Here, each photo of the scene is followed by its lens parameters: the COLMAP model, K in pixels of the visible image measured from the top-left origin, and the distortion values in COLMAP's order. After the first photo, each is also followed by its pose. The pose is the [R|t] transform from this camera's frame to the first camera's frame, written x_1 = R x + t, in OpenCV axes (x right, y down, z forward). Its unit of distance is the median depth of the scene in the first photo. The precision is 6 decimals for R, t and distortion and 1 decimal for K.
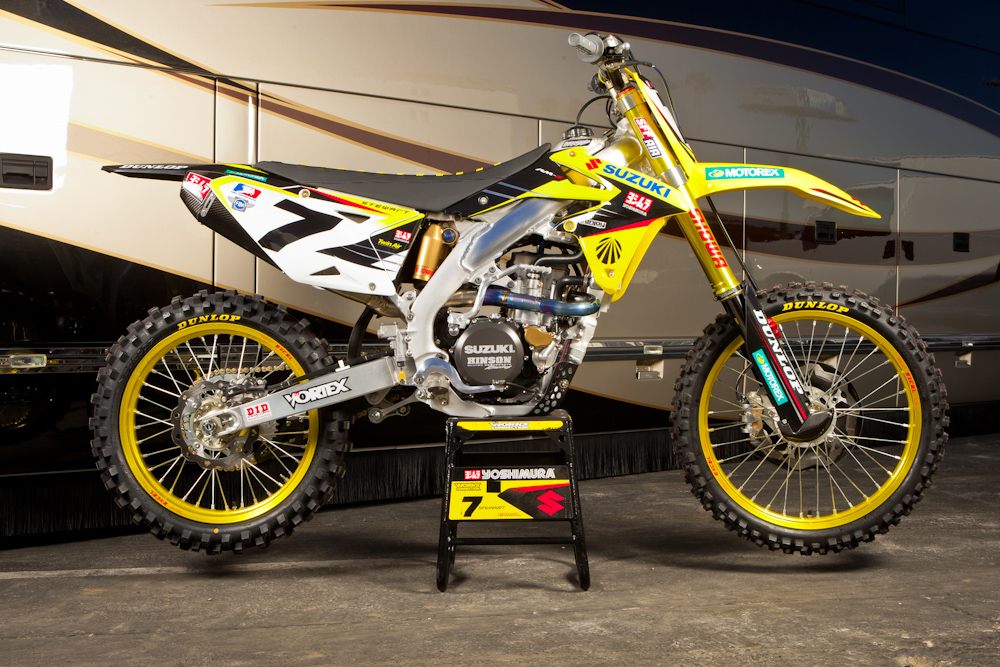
lens RADIAL K [[1280.3, 0, 500.0], [0, 1280.3, 333.5], [0, 0, 1]] dist [-0.002928, -0.000593]
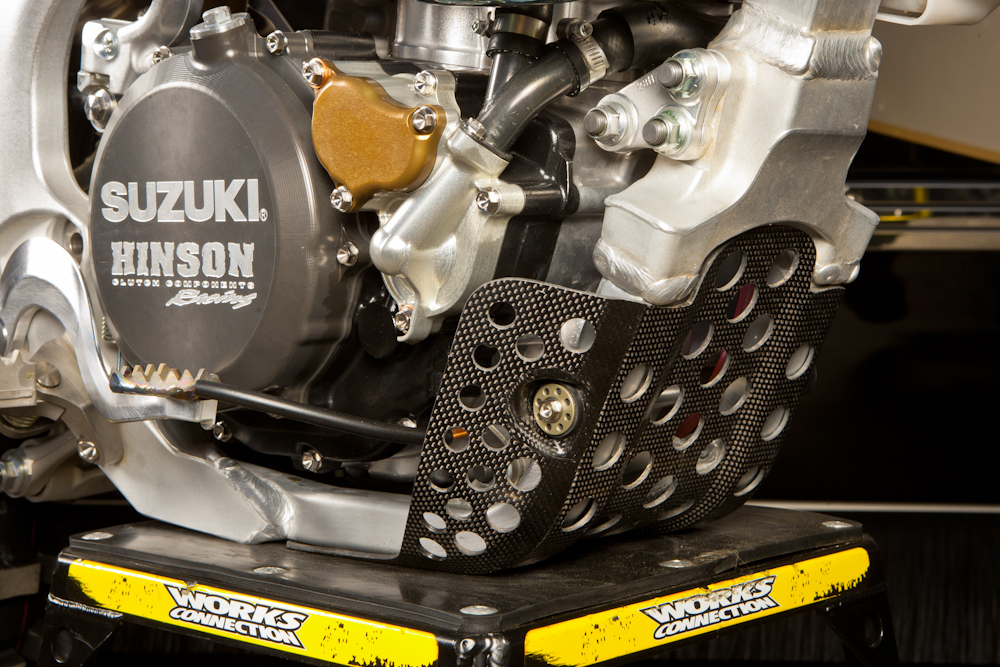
lens RADIAL K [[2044.2, 0, 500.0], [0, 2044.2, 333.5], [0, 0, 1]] dist [0.023732, 0.060453]
pose [[0.730680, 0.057161, -0.680323, 0.232087], [0.000199, 0.996471, 0.083937, 0.006257], [0.682720, -0.061467, 0.728090, 0.800274]]
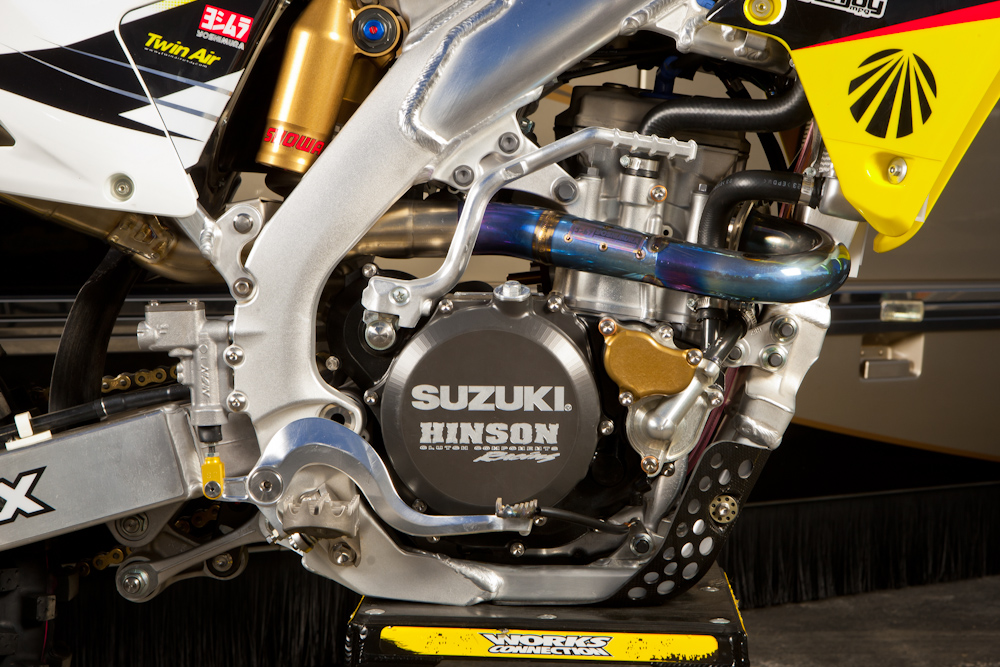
lens RADIAL K [[2157.0, 0, 500.0], [0, 2157.0, 333.5], [0, 0, 1]] dist [0.166861, 0.043775]
pose [[0.999180, 0.031105, -0.025927, 0.007188], [-0.029454, 0.997655, 0.061789, -0.035878], [0.027788, -0.060974, 0.997752, 0.467828]]
